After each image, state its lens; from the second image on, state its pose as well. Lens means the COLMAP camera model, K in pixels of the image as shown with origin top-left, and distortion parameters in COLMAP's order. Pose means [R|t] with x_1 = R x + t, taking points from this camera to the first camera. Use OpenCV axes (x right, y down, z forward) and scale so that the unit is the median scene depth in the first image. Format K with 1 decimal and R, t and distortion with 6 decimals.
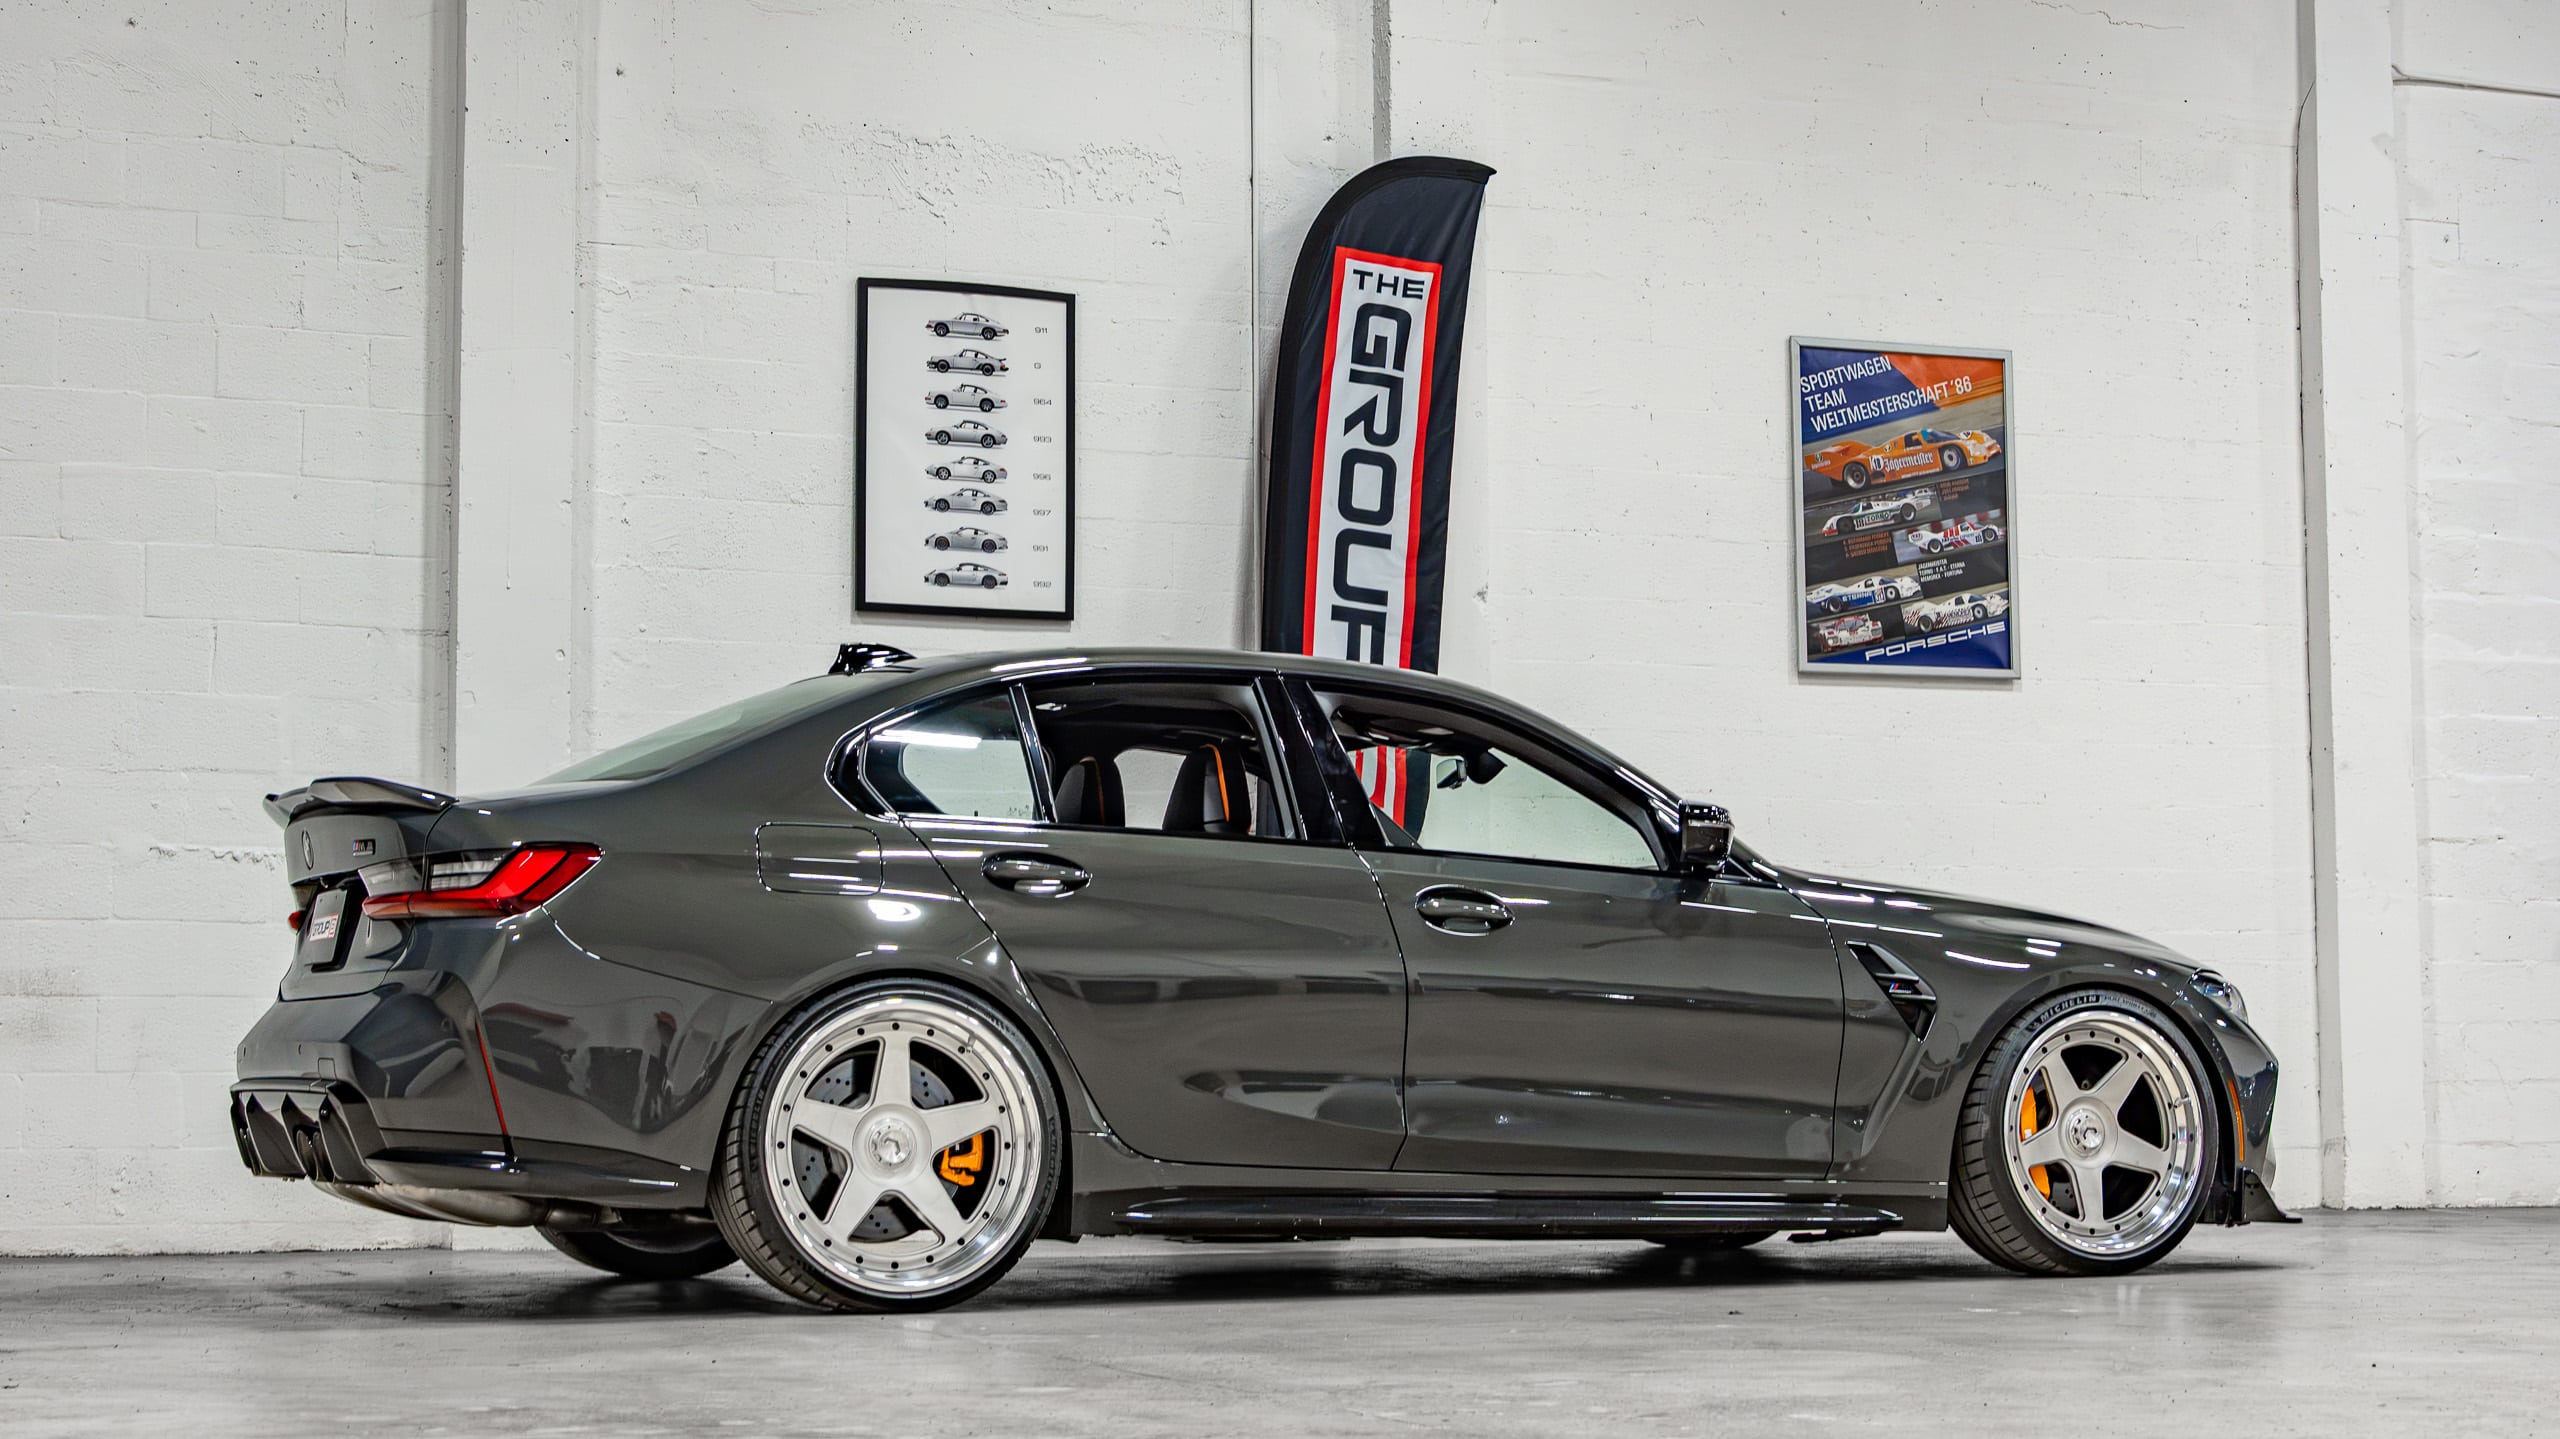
lens RADIAL K [[4098.6, 0, 1282.2], [0, 4098.6, 640.3], [0, 0, 1]] dist [-0.000237, 0.000000]
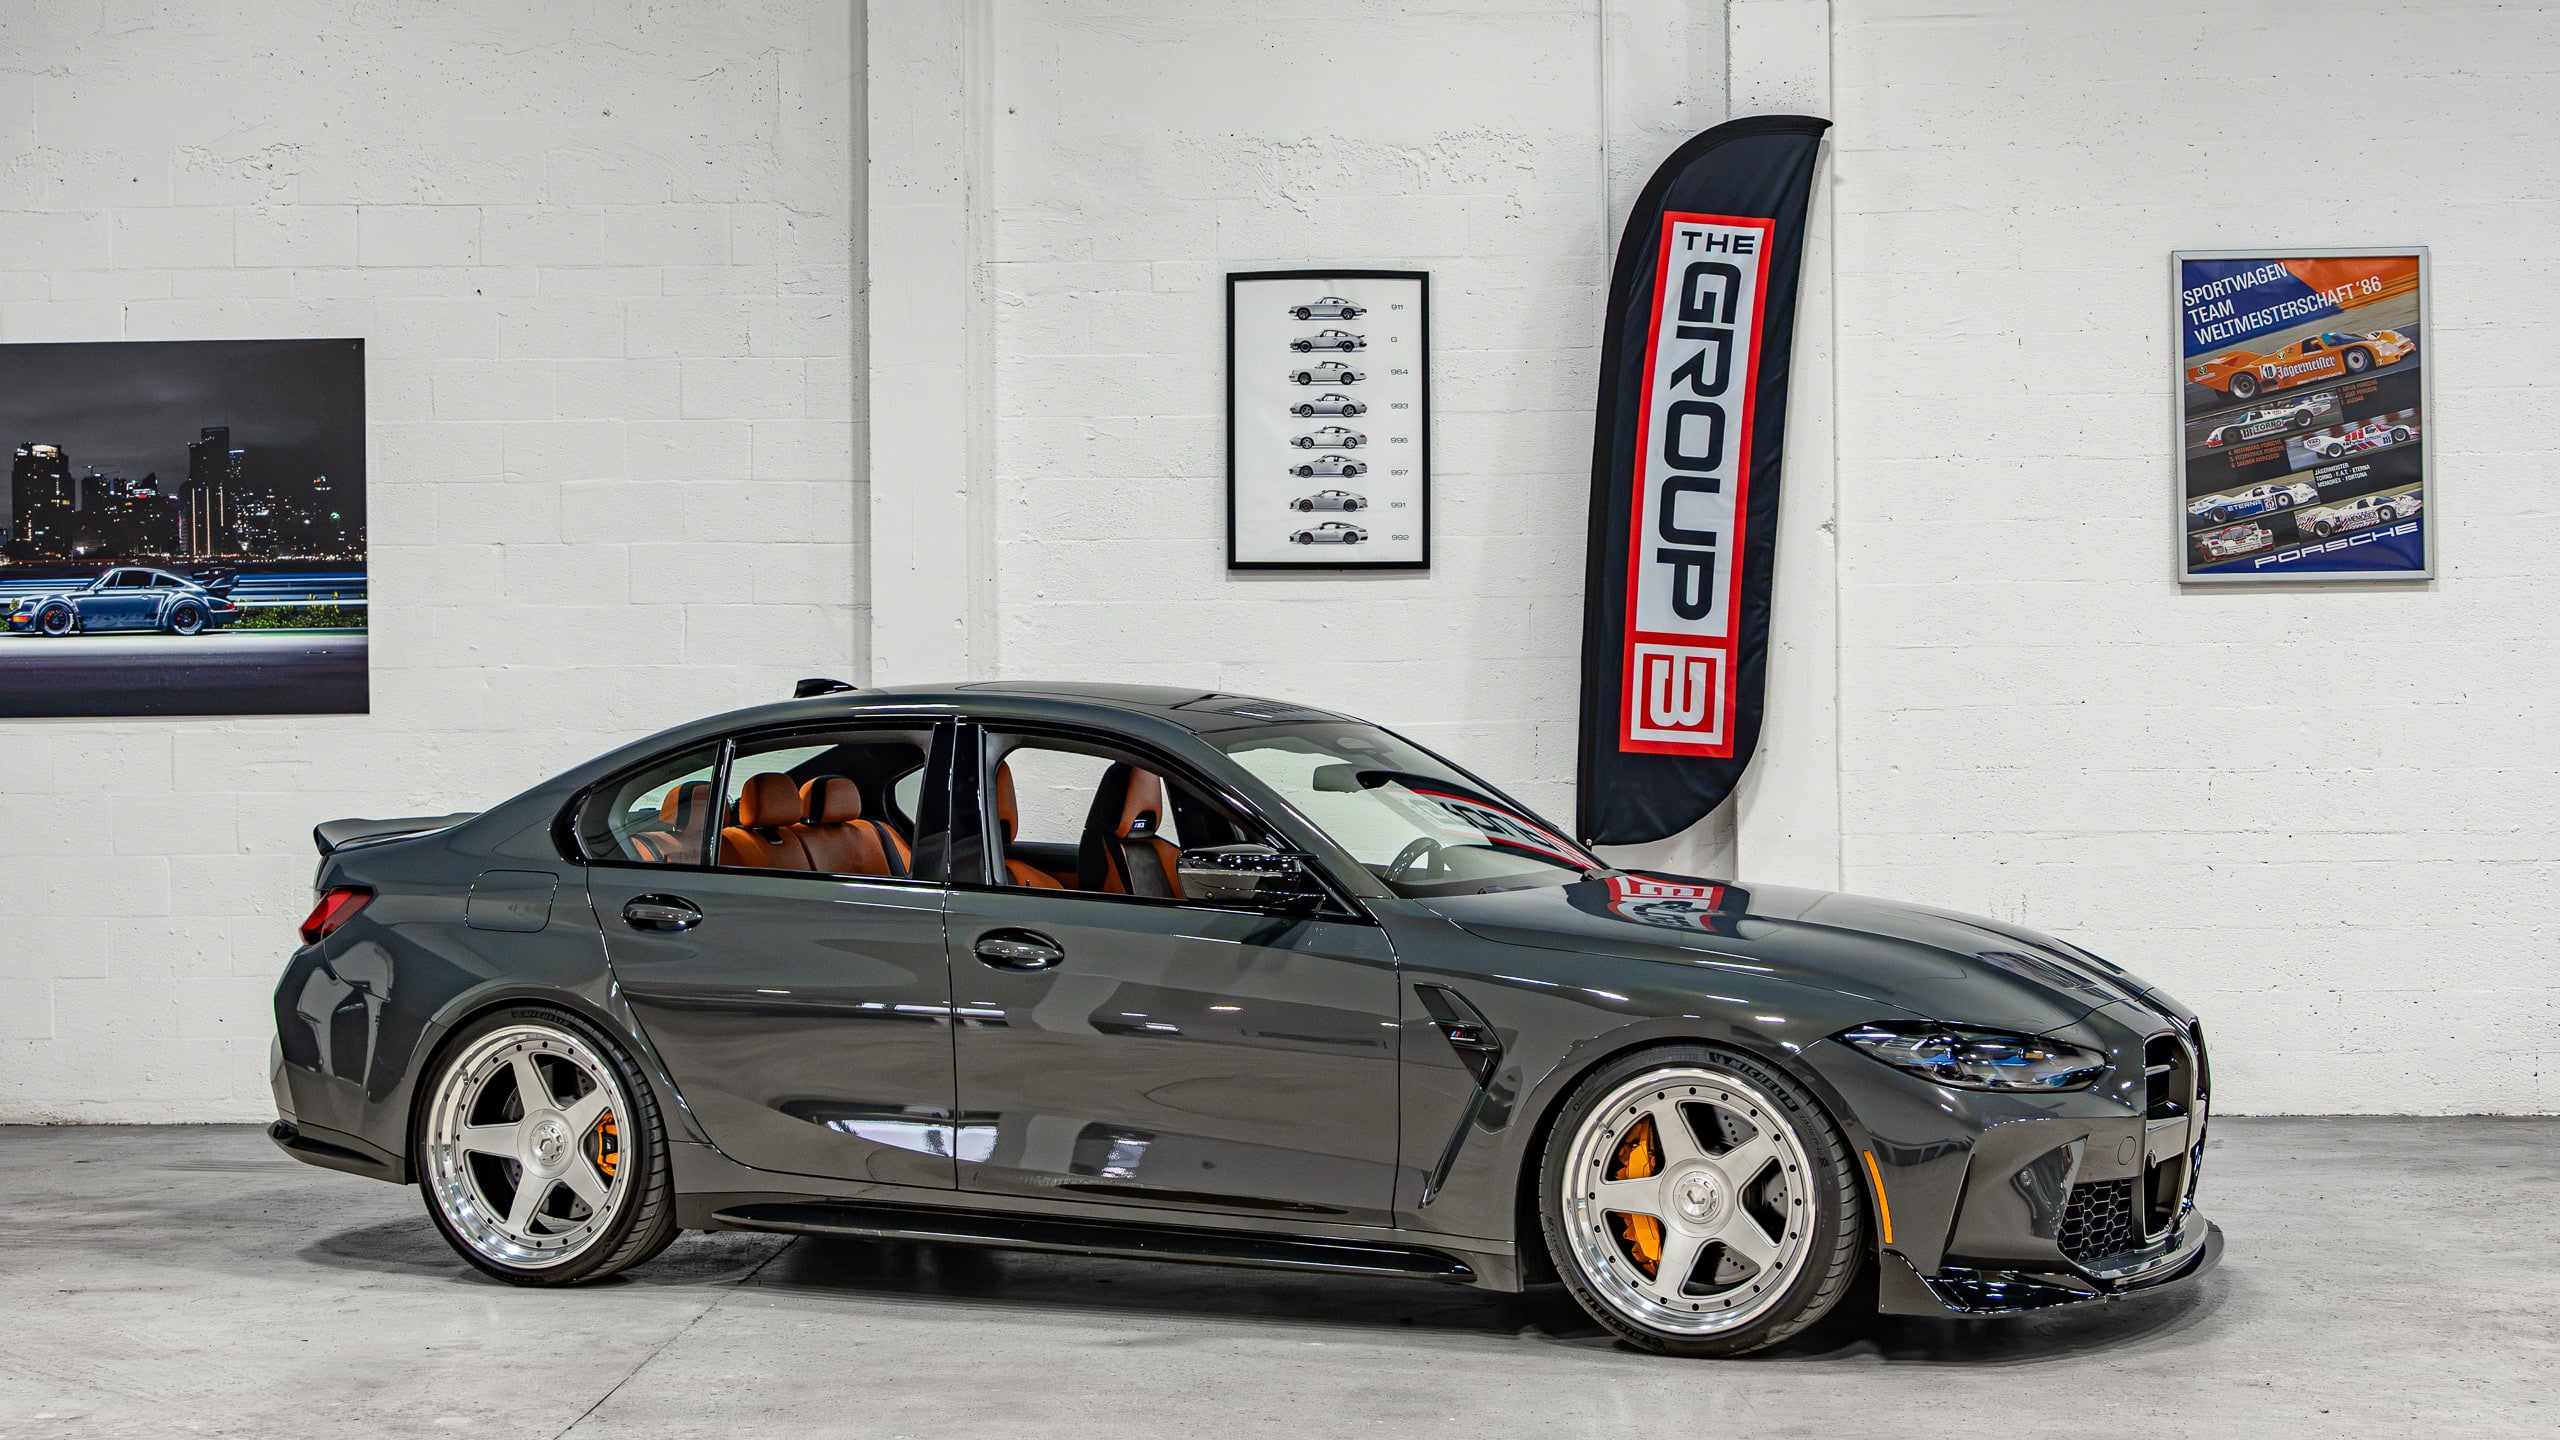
lens RADIAL K [[3996.9, 0, 1265.8], [0, 3996.9, 519.5], [0, 0, 1]] dist [0.004917, 0.000000]
pose [[0.905914, -0.022062, -0.422886, 0.362649], [0.050228, 0.997190, 0.055577, -0.079581], [0.420472, -0.071589, 0.904477, 0.001953]]
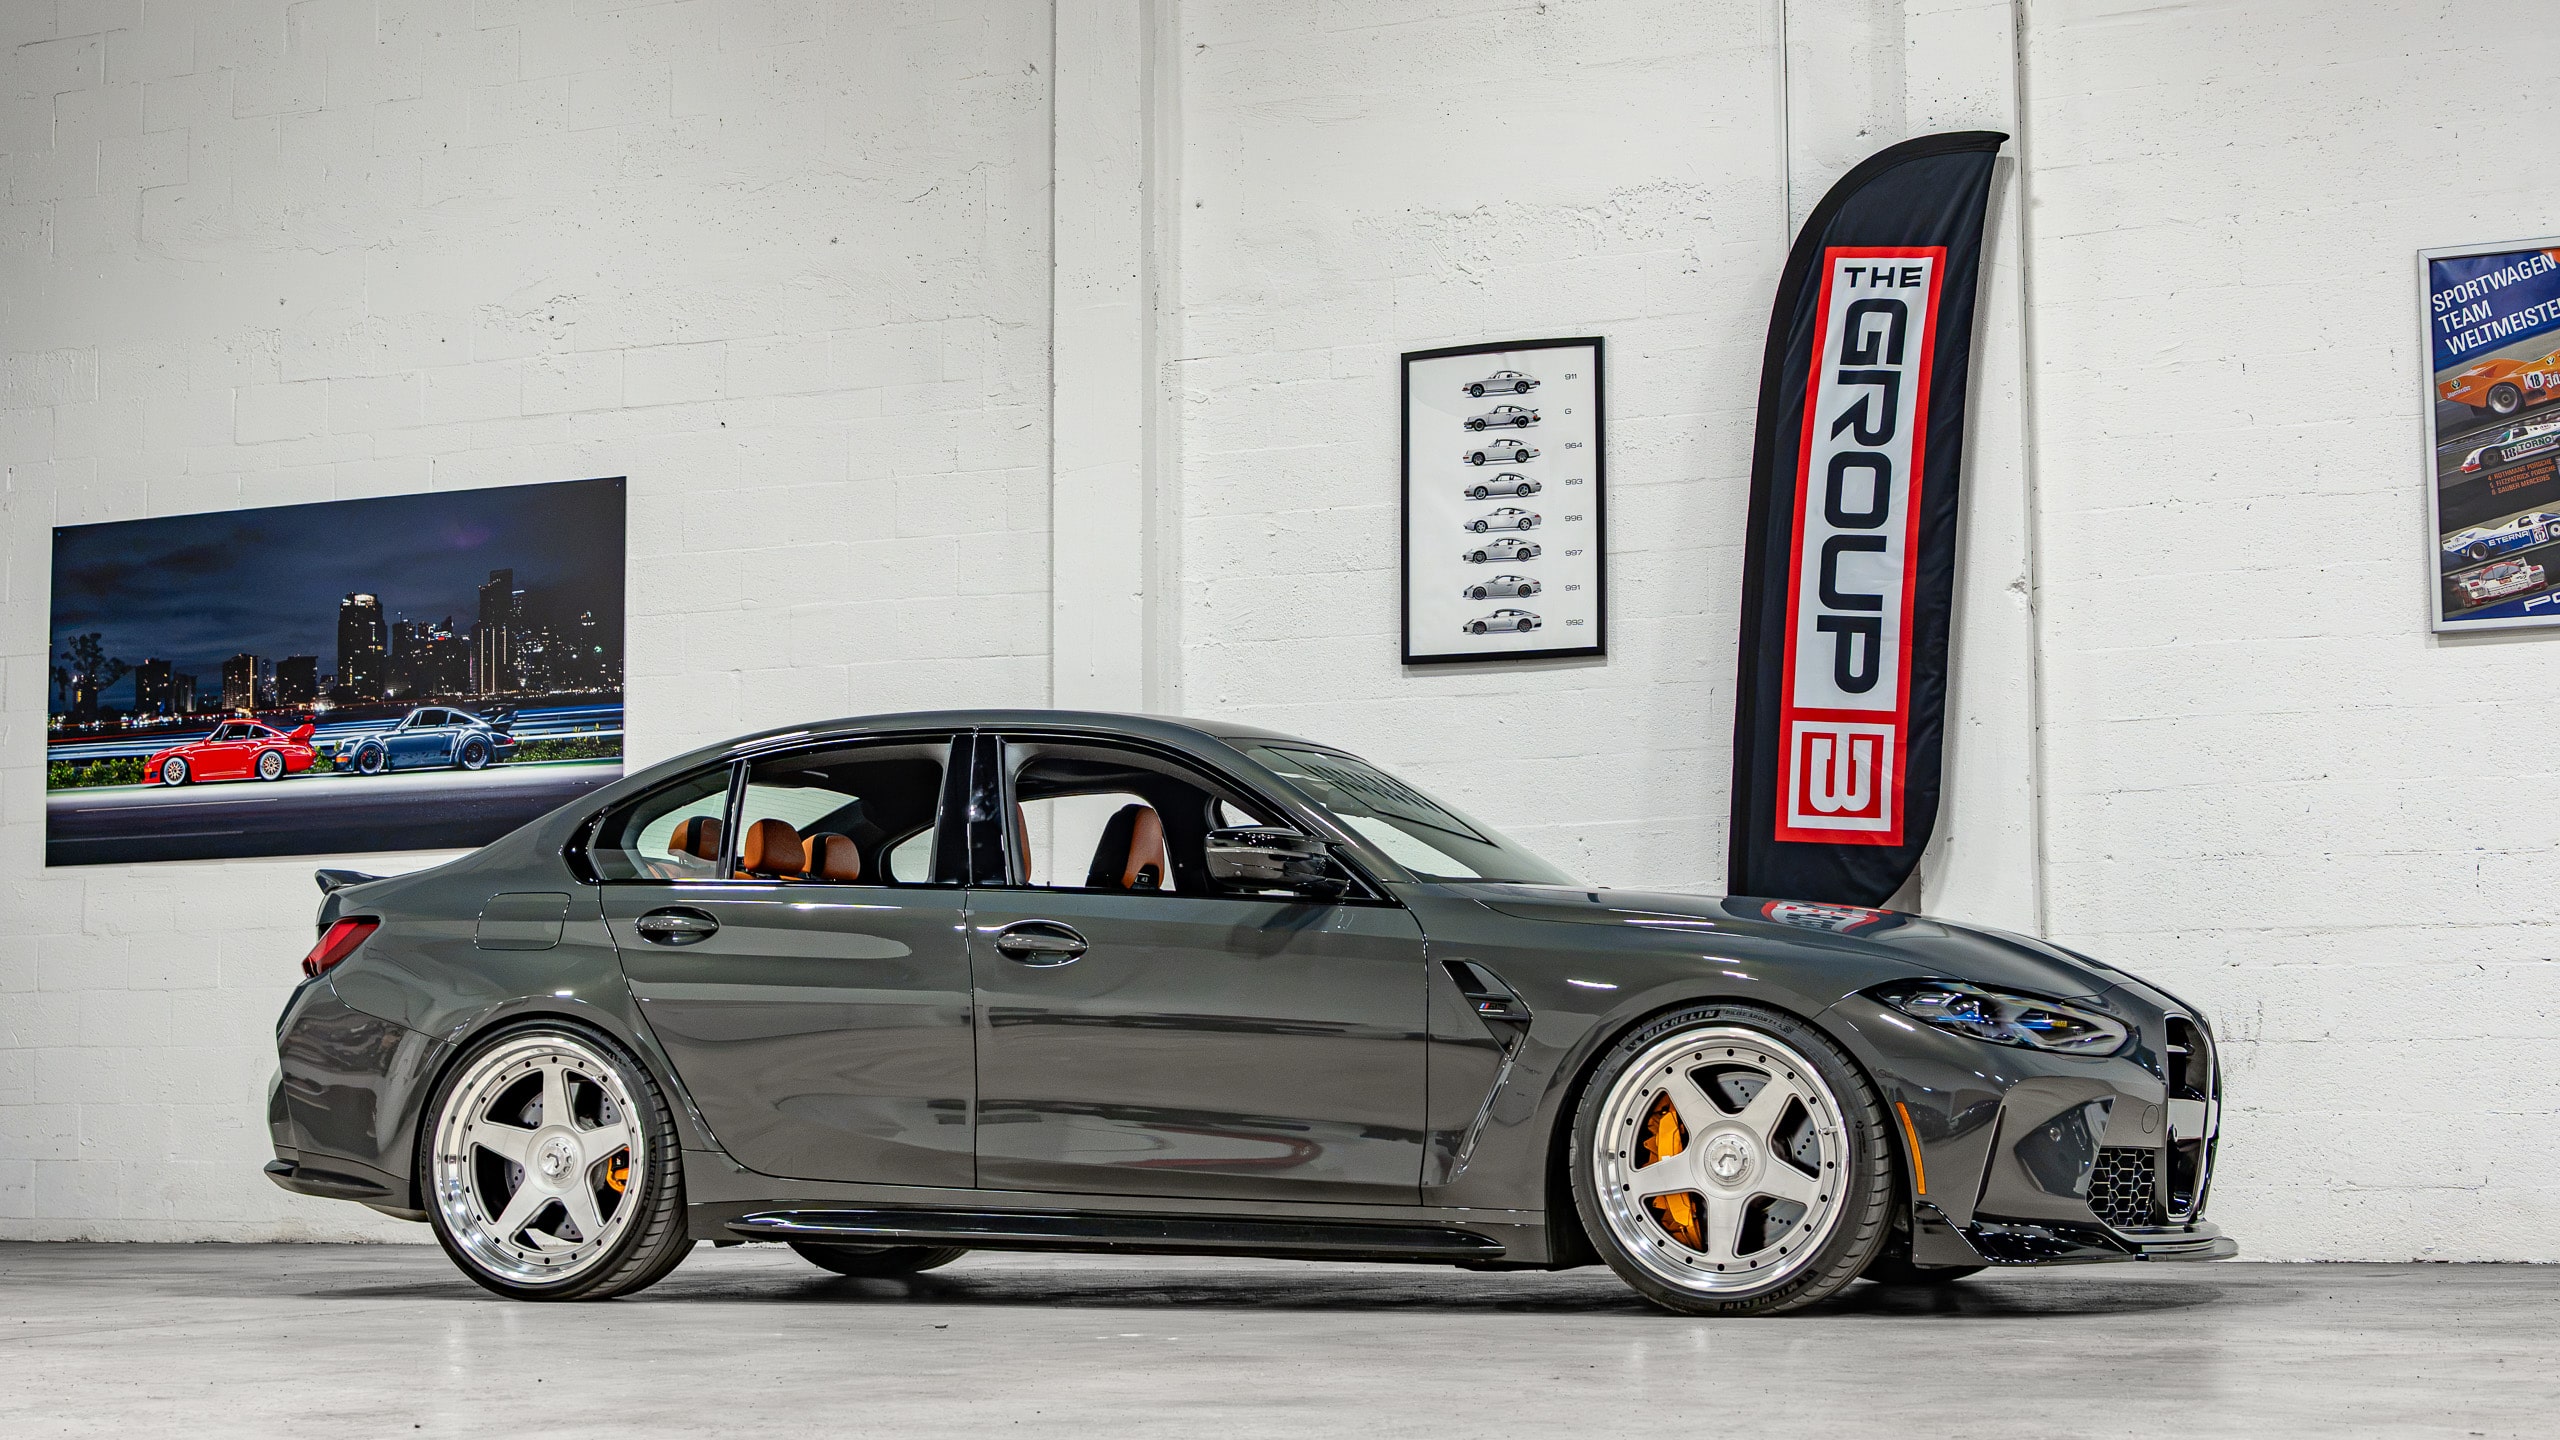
lens RADIAL K [[4098.6, 0, 1202.0], [0, 4098.6, 581.6], [0, 0, 1]] dist [-0.000237, 0.000000]
pose [[0.672999, -0.096249, -0.733355, 0.626151], [0.081064, 0.995123, -0.056212, 0.026128], [0.735188, -0.021618, 0.677518, 0.229223]]
